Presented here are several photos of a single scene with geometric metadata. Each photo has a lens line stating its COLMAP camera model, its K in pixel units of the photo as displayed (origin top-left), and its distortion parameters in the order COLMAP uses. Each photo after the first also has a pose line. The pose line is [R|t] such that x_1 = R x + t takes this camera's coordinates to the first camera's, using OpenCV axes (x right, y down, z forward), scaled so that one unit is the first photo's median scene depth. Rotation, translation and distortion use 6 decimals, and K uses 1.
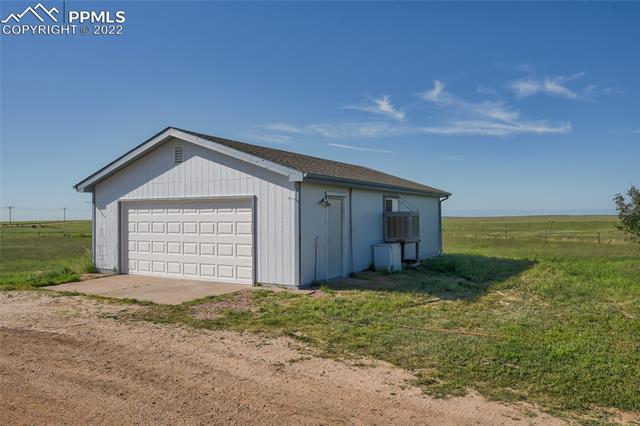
lens RADIAL K [[458.1, 0, 320.0], [0, 458.1, 213.0], [0, 0, 1]] dist [0.003412, 0.000144]
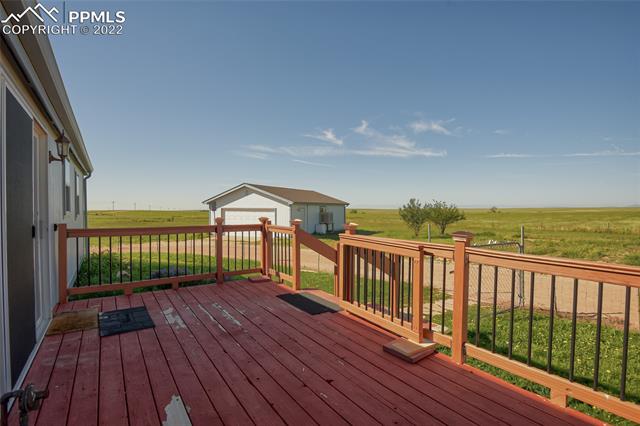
lens RADIAL K [[315.2, 0, 320.0], [0, 315.2, 213.0], [0, 0, 1]] dist [-0.030786, -0.000642]
pose [[0.994032, 0.006603, 0.108887, -0.013670], [-0.009170, 0.999691, 0.023093, -0.009524], [-0.108701, -0.023953, 0.993786, -0.189527]]
